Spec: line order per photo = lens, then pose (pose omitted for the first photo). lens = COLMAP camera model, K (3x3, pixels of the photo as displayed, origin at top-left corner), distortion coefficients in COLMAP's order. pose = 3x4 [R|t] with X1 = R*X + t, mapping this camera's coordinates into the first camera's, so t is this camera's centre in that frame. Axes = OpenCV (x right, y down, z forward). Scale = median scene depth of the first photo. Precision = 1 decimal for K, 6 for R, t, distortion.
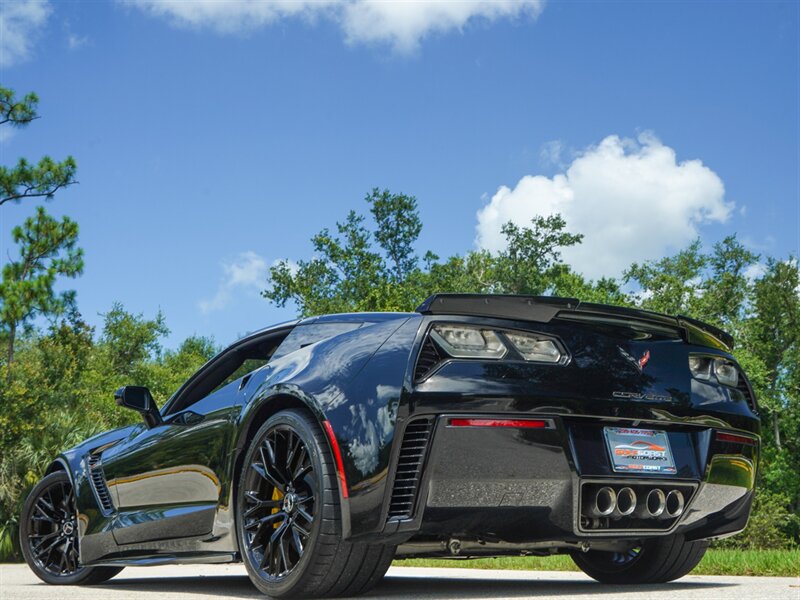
lens RADIAL K [[1057.7, 0, 387.1], [0, 1057.7, 291.8], [0, 0, 1]] dist [0.021312, 0.000000]
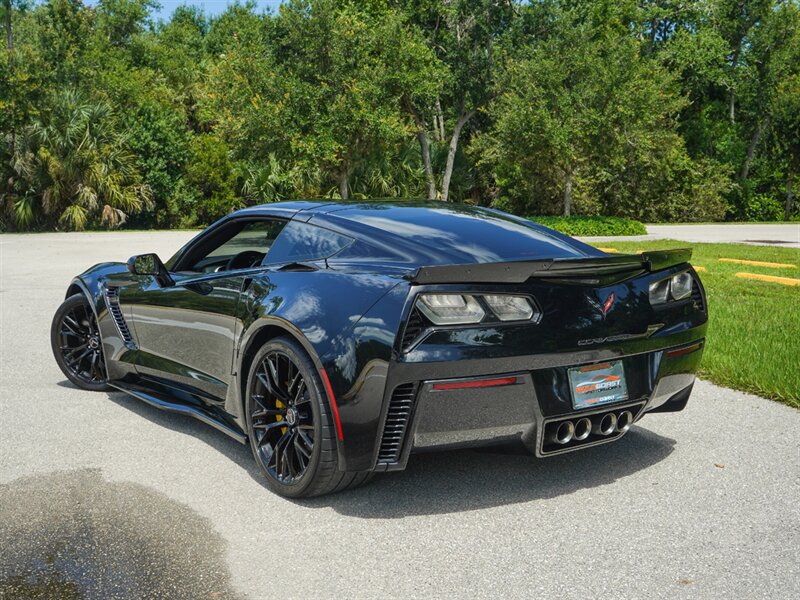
lens RADIAL K [[975.6, 0, 388.9], [0, 975.6, 294.9], [0, 0, 1]] dist [0.009622, 0.000000]
pose [[0.999839, -0.000092, 0.017962, -0.000542], [-0.006052, 0.939801, 0.341668, -0.028925], [-0.016912, -0.341722, 0.939649, 0.004619]]
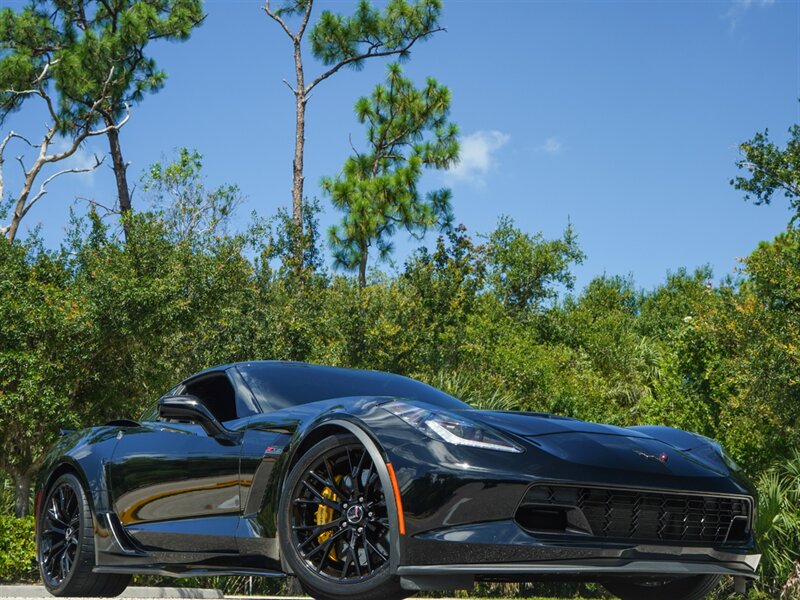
lens RADIAL K [[1408.9, 0, 413.8], [0, 1408.9, 295.4], [0, 0, 1]] dist [-0.044024, 0.000000]
pose [[0.959474, -0.036531, -0.279419, -0.073303], [0.045188, 0.998676, 0.024602, 0.041651], [0.278150, -0.036231, 0.959854, 0.151100]]
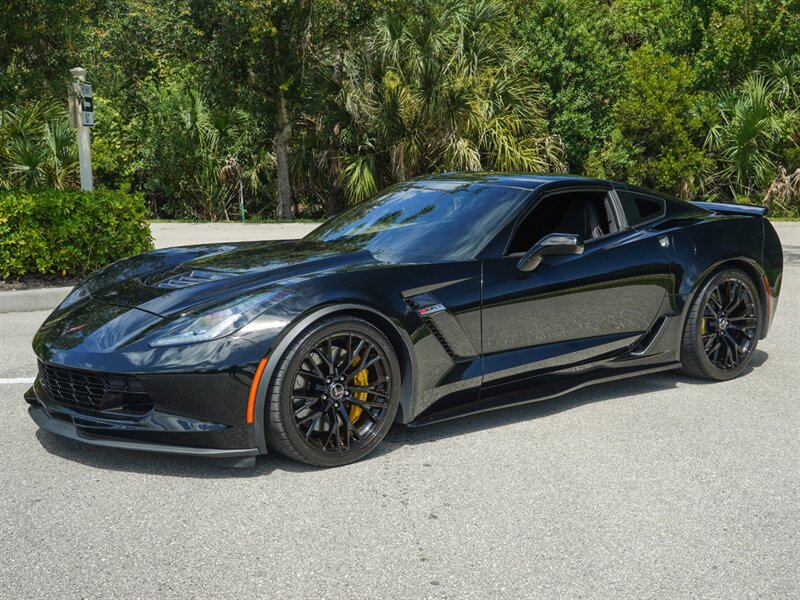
lens RADIAL K [[1057.7, 0, 417.8], [0, 1057.7, 298.4], [0, 0, 1]] dist [0.021312, 0.000000]
pose [[0.967712, 0.042131, -0.248514, -0.140924], [0.055646, 0.925896, 0.373657, 0.053233], [0.245840, -0.375421, 0.893656, 0.347179]]
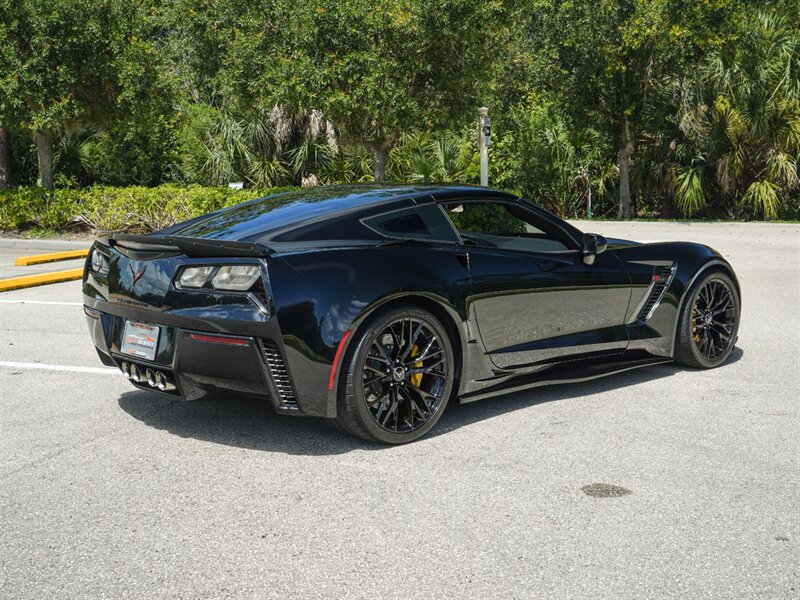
lens RADIAL K [[1095.0, 0, 399.6], [0, 1095.0, 282.8], [0, 0, 1]] dist [-0.009285, 0.000000]
pose [[0.828831, 0.071221, -0.554947, -0.077994], [0.129350, 0.940603, 0.313904, 0.019527], [0.544341, -0.331955, 0.770388, 0.215064]]
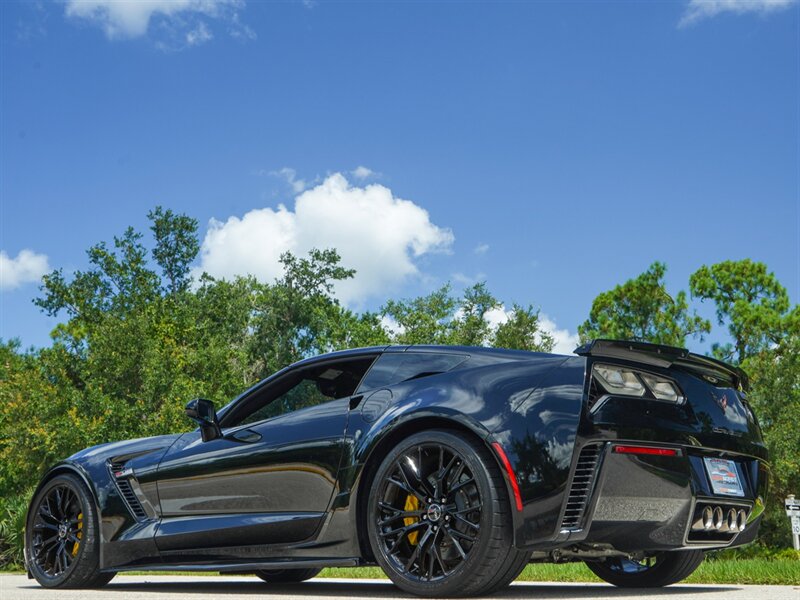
lens RADIAL K [[1013.7, 0, 405.3], [0, 1013.7, 301.6], [0, 0, 1]] dist [-0.010462, 0.000000]
pose [[0.959603, 0.079527, 0.269884, -0.042897], [-0.075323, 0.996822, -0.025915, 0.000603], [-0.271088, 0.004540, 0.962544, -0.002443]]
